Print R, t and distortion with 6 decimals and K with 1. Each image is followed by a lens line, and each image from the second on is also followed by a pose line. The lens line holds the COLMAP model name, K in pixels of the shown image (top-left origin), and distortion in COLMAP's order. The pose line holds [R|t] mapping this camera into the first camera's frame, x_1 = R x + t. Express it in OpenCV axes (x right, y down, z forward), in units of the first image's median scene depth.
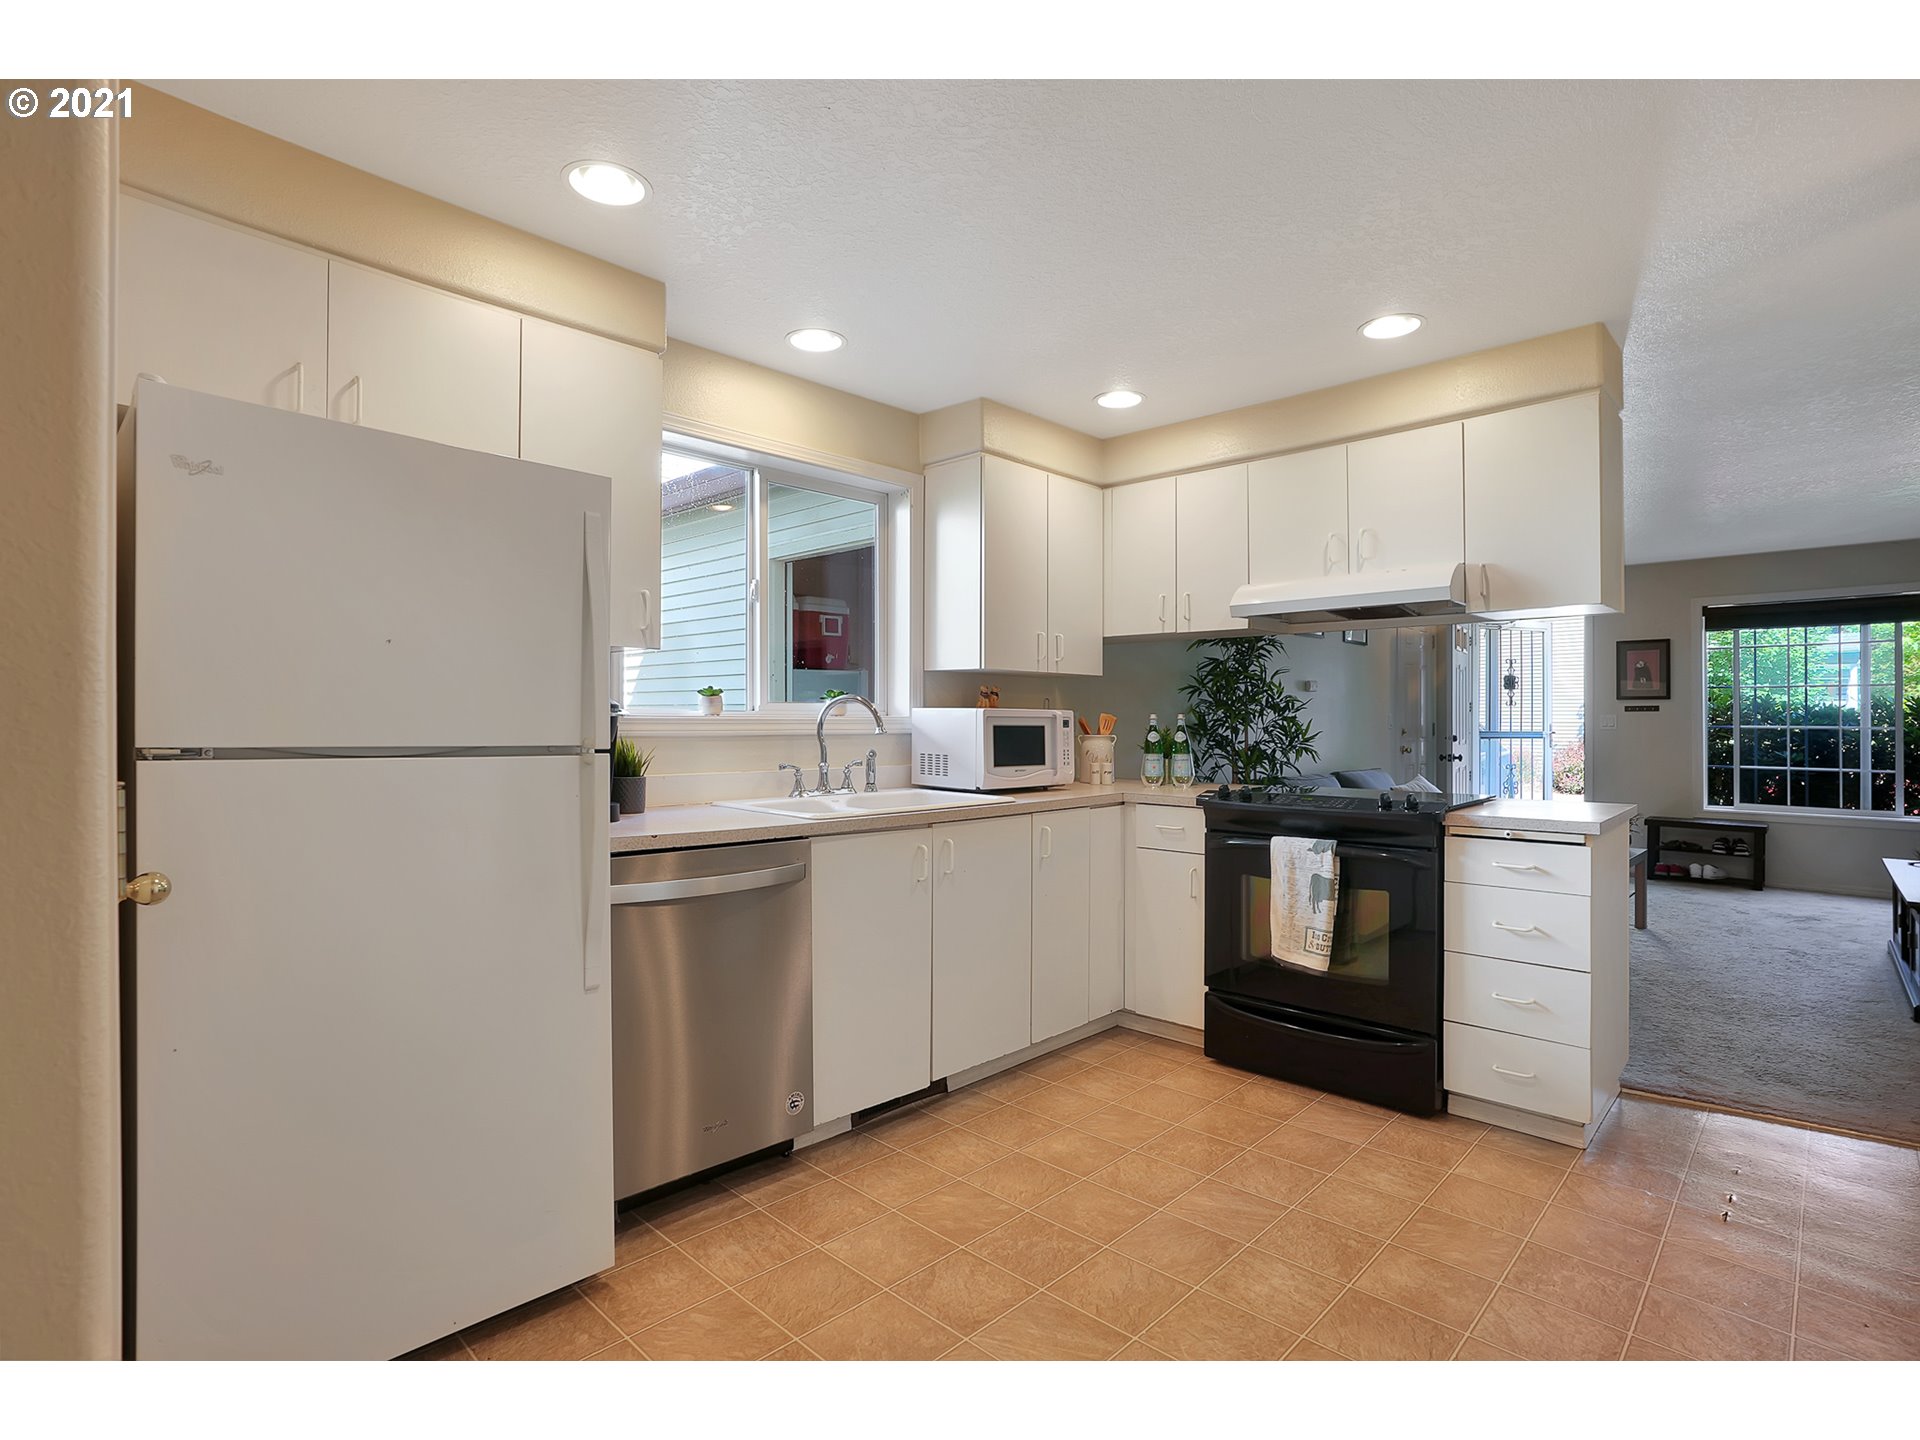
lens RADIAL K [[958.1, 0, 963.3], [0, 958.1, 726.0], [0, 0, 1]] dist [-0.020436, 0.011313]
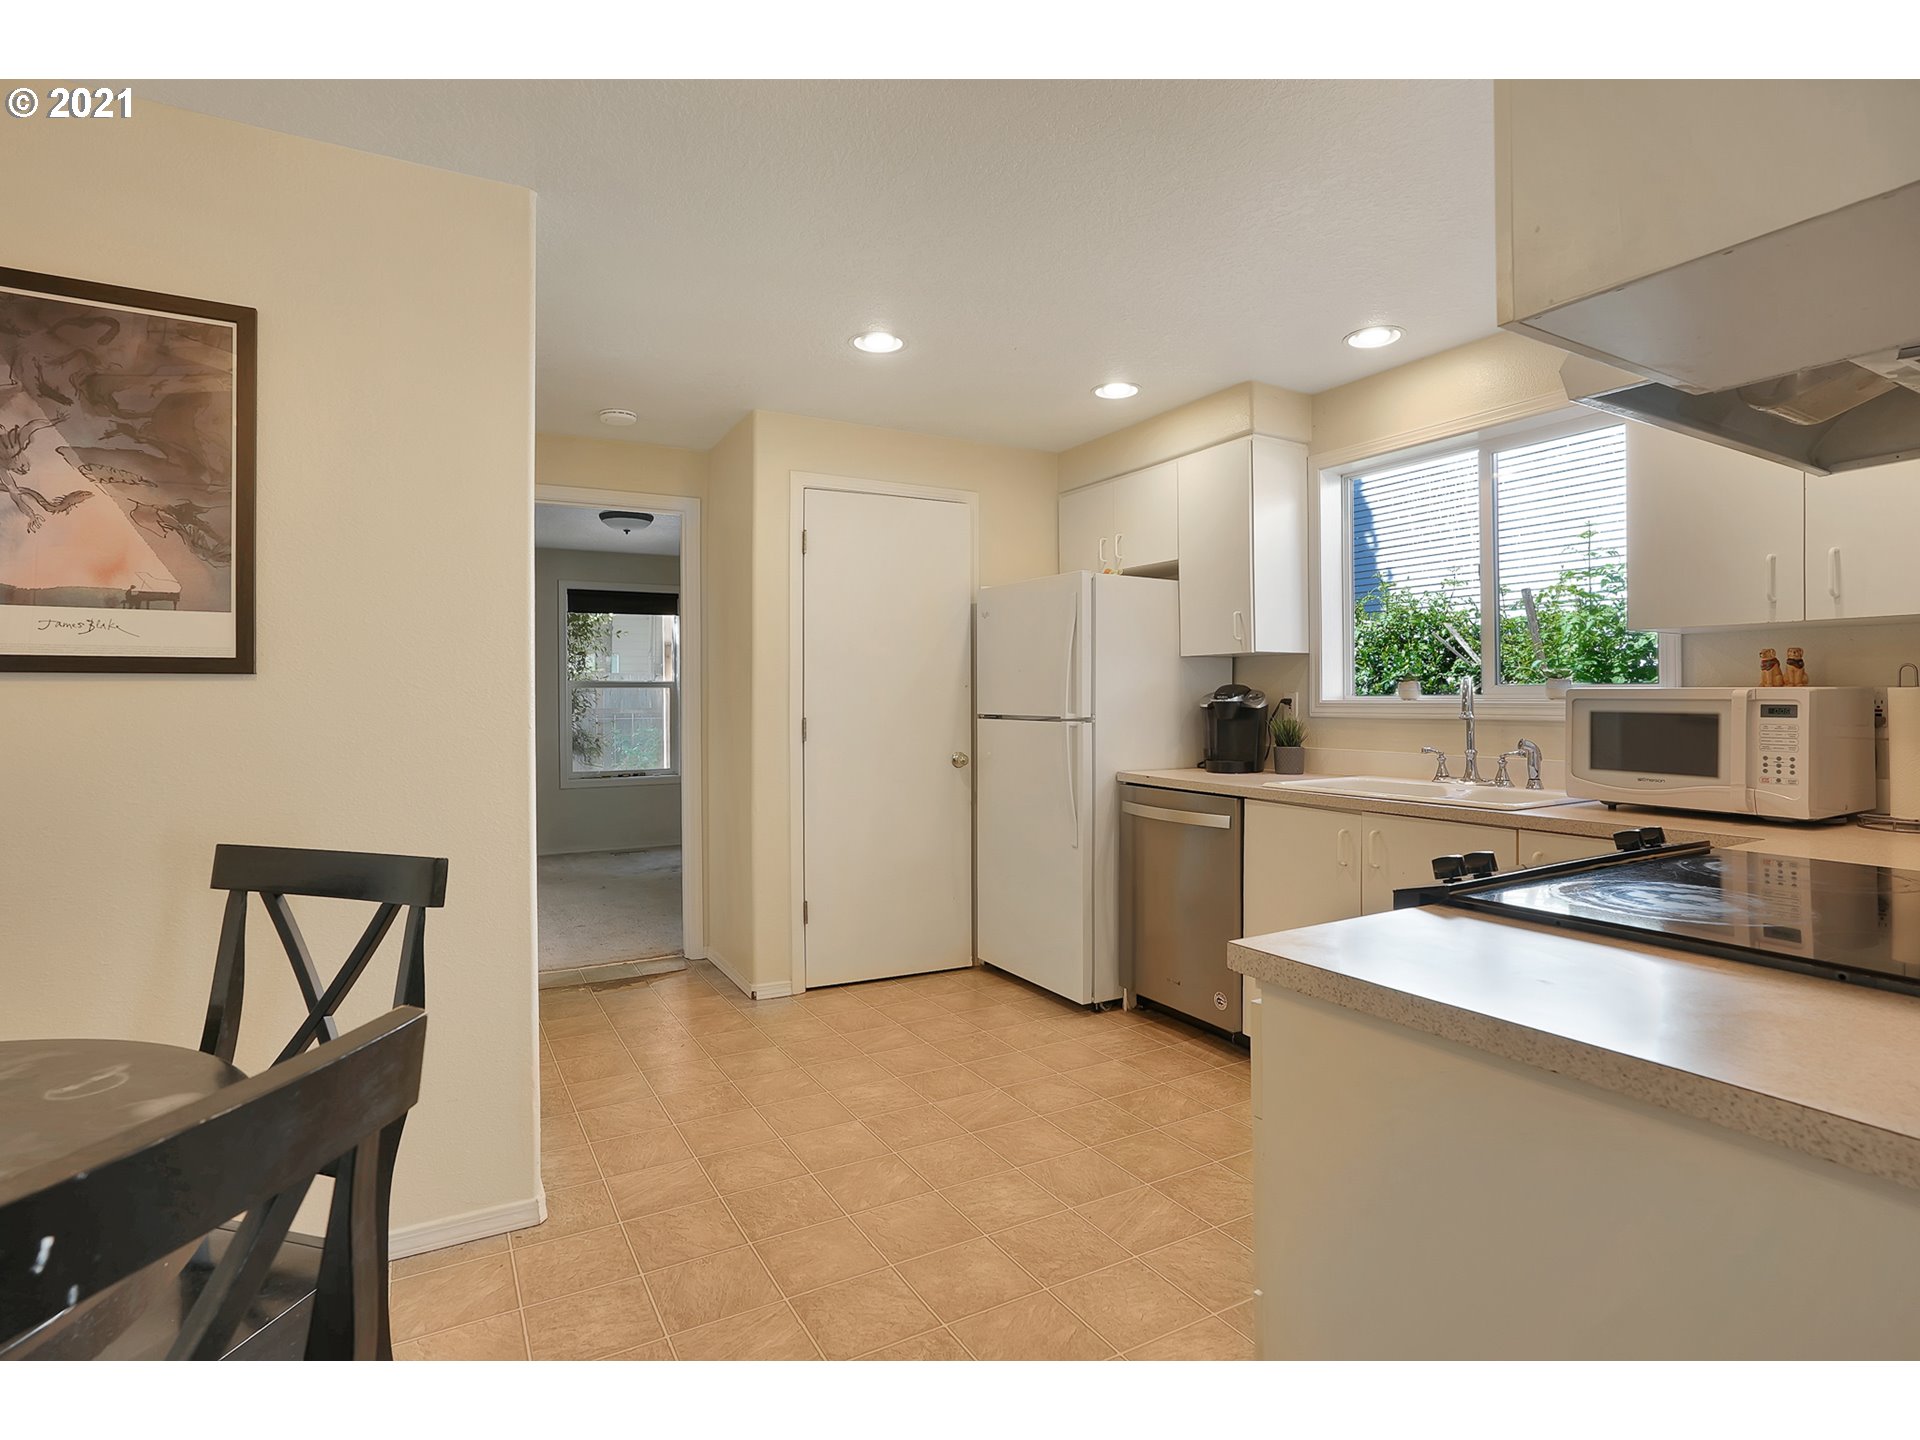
lens RADIAL K [[958.1, 0, 966.6], [0, 958.1, 705.6], [0, 0, 1]] dist [-0.020436, 0.011313]
pose [[-0.269079, 0.000158, -0.963118, 0.865783], [-0.005964, 0.999981, 0.001831, -0.003671], [0.963100, 0.006237, -0.269072, 0.757512]]
